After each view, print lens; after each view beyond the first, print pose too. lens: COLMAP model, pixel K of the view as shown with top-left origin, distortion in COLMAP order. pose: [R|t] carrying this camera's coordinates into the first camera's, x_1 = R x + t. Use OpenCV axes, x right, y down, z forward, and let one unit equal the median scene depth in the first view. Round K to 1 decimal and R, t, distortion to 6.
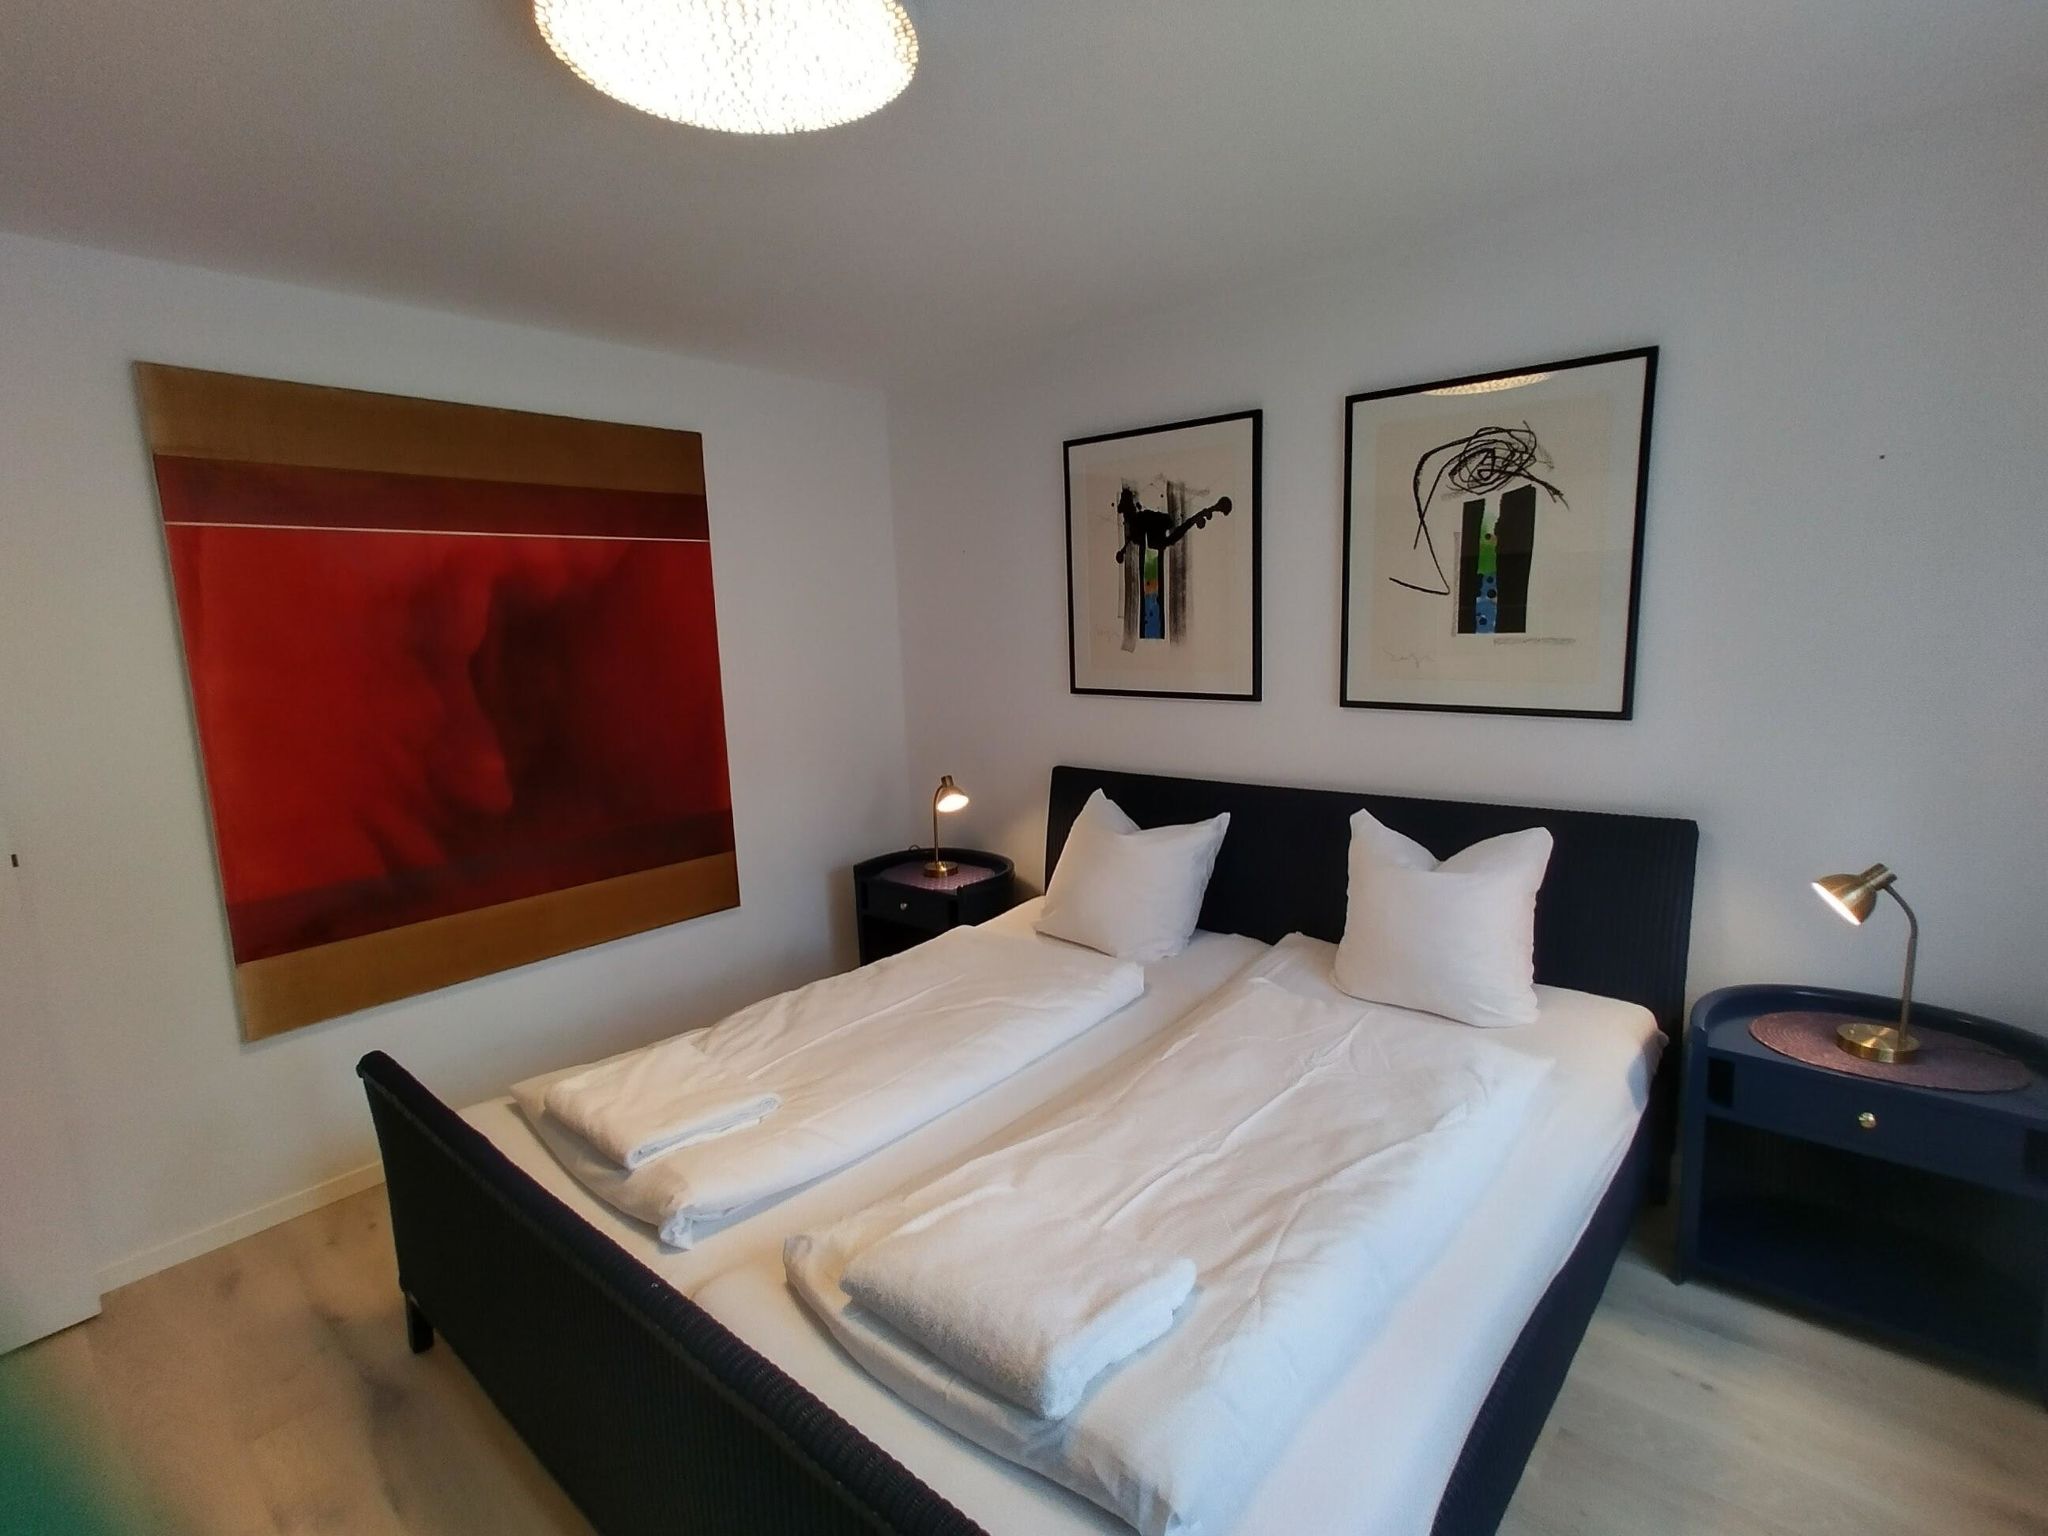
lens RADIAL K [[996.3, 0, 1010.9], [0, 996.3, 769.3], [0, 0, 1]] dist [0.002657, 0.000523]
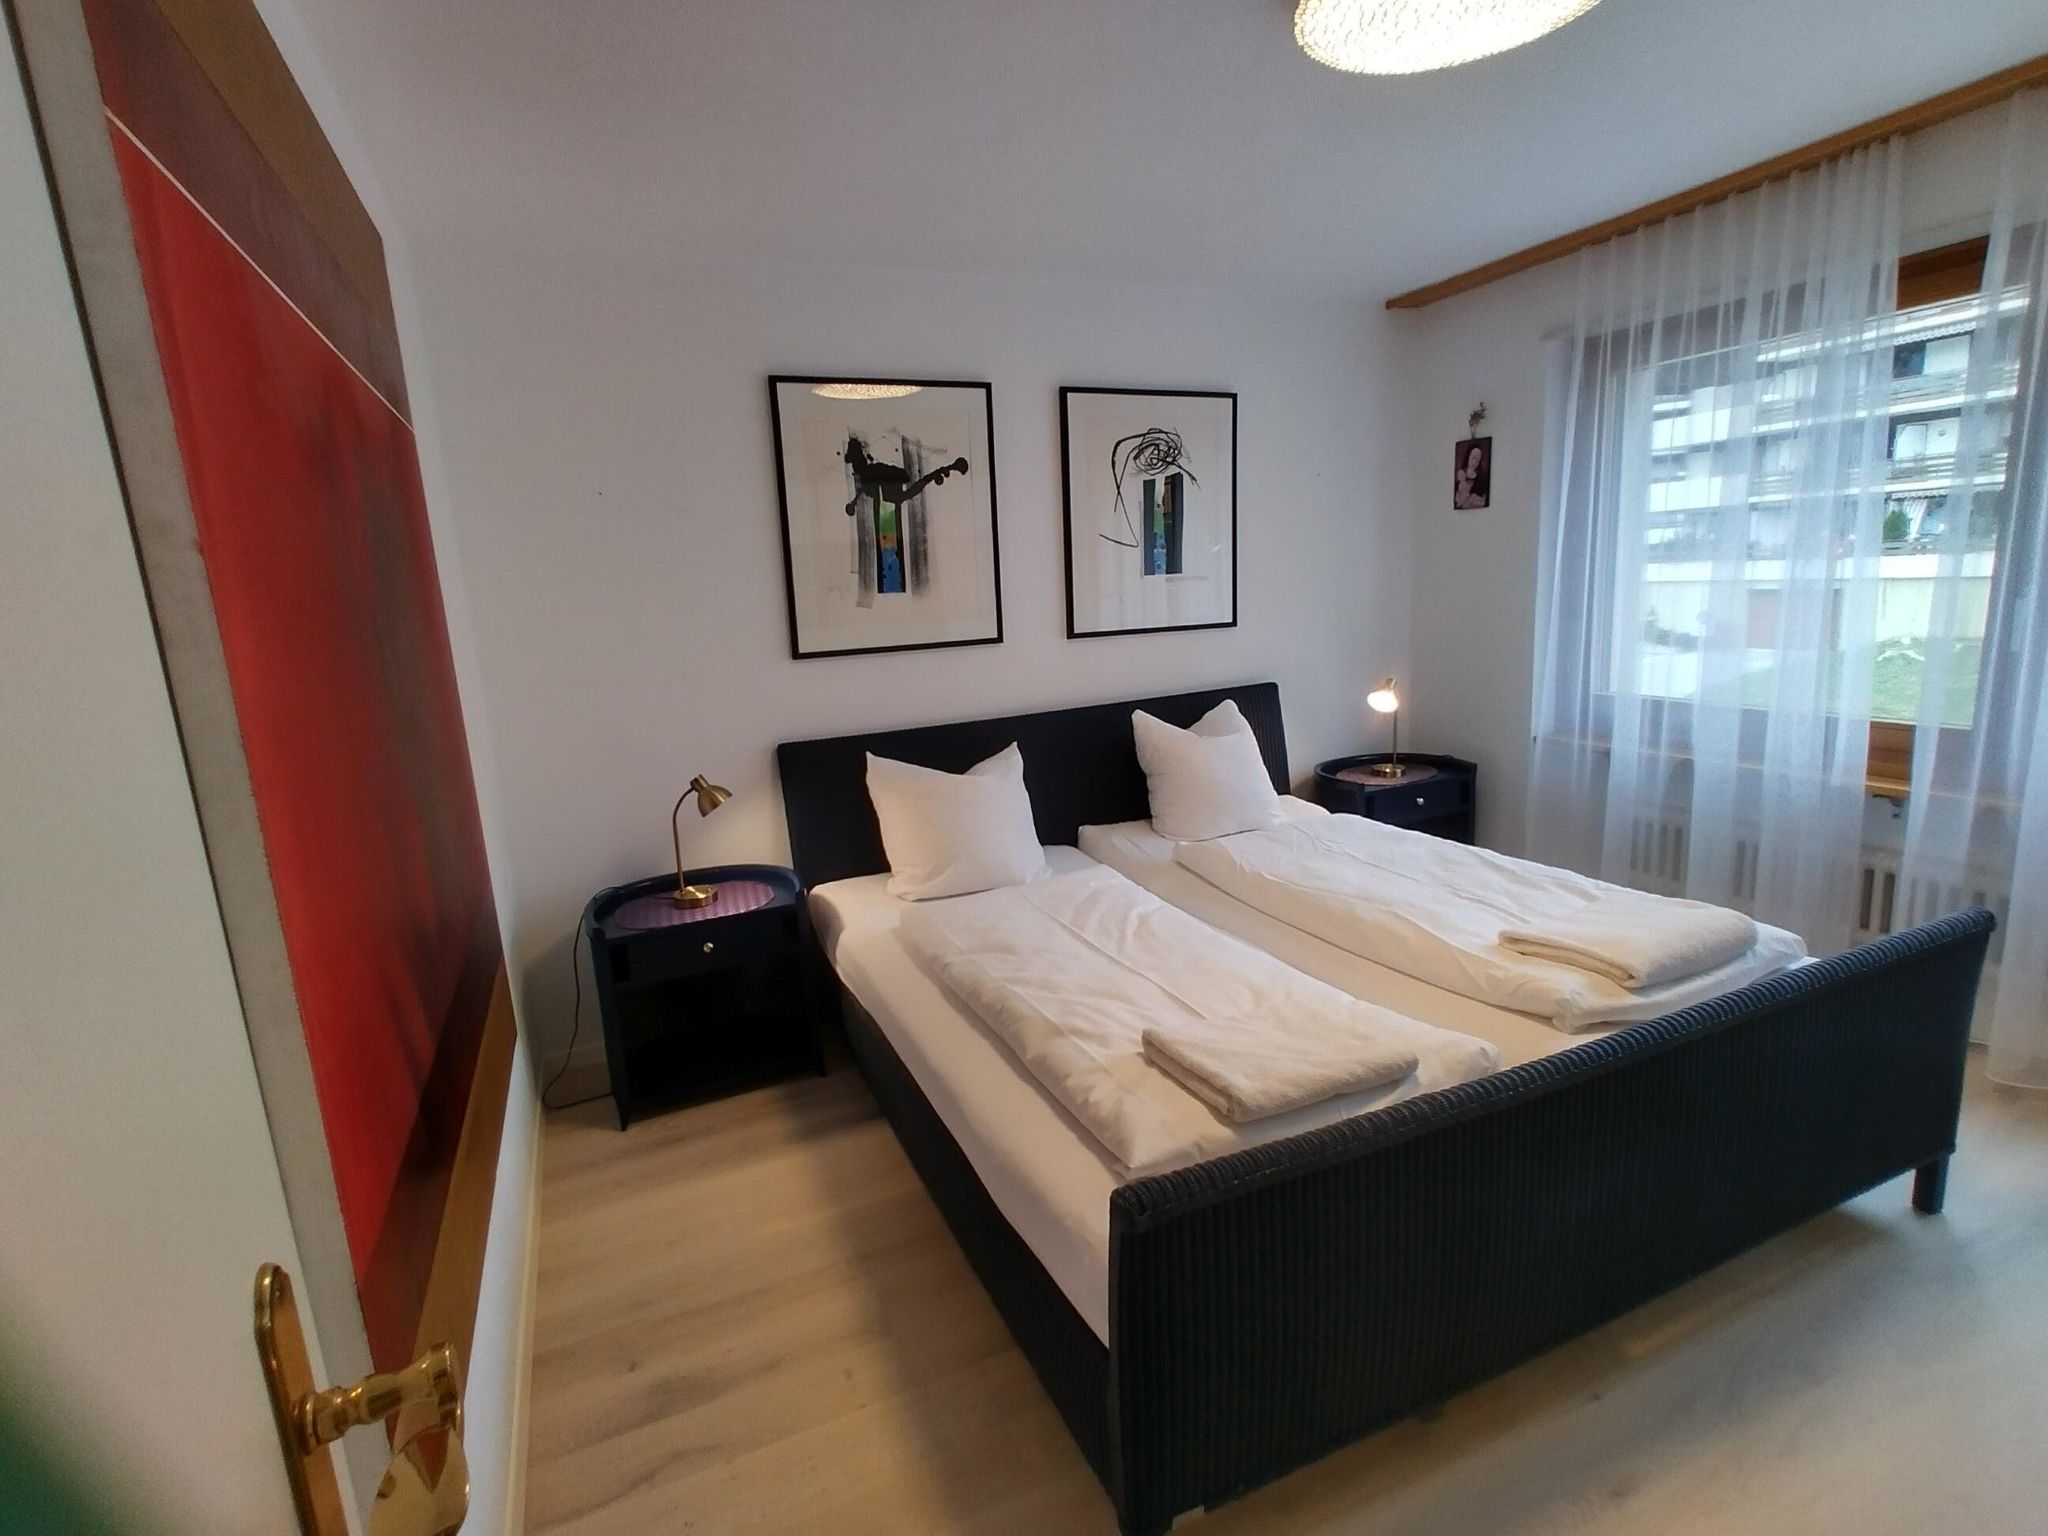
lens RADIAL K [[996.3, 0, 1010.9], [0, 996.3, 769.3], [0, 0, 1]] dist [0.002657, 0.000523]
pose [[0.427103, -0.161463, 0.889670, -0.772754], [0.182727, 0.979039, 0.089961, -0.027152], [-0.885547, 0.124144, 0.447654, 0.496651]]
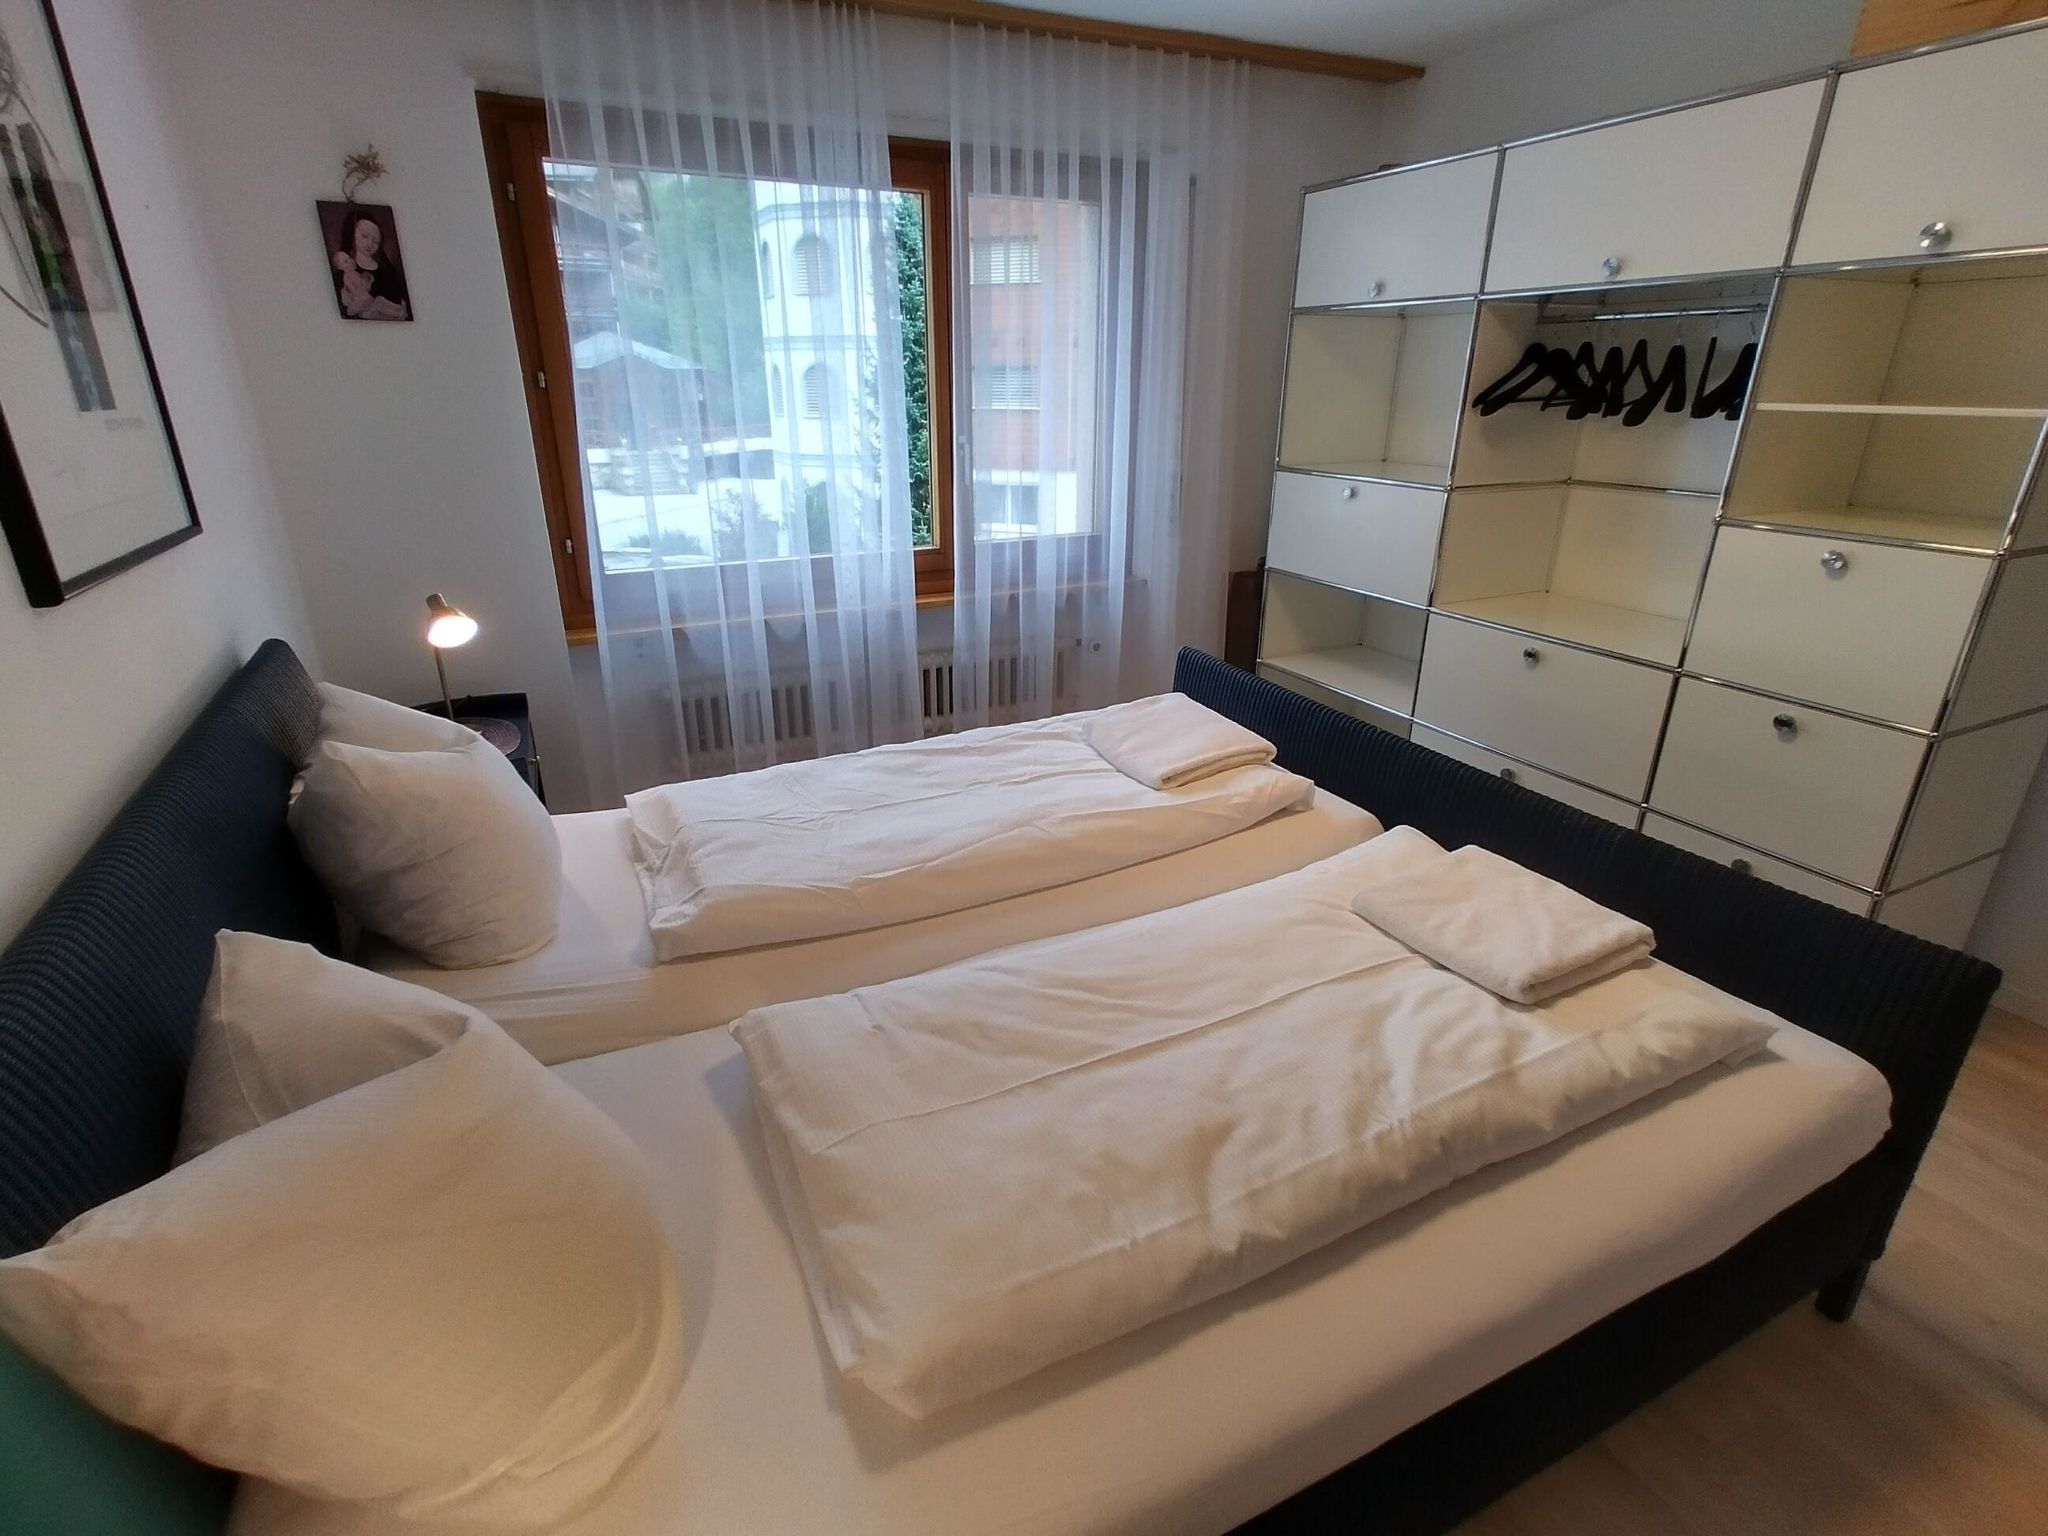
lens RADIAL K [[996.3, 0, 1010.9], [0, 996.3, 769.3], [0, 0, 1]] dist [0.002657, 0.000523]
pose [[-0.923803, -0.098659, 0.369939, -0.173533], [0.100322, 0.870095, 0.482567, -0.151537], [-0.369491, 0.482909, -0.793899, 1.134802]]
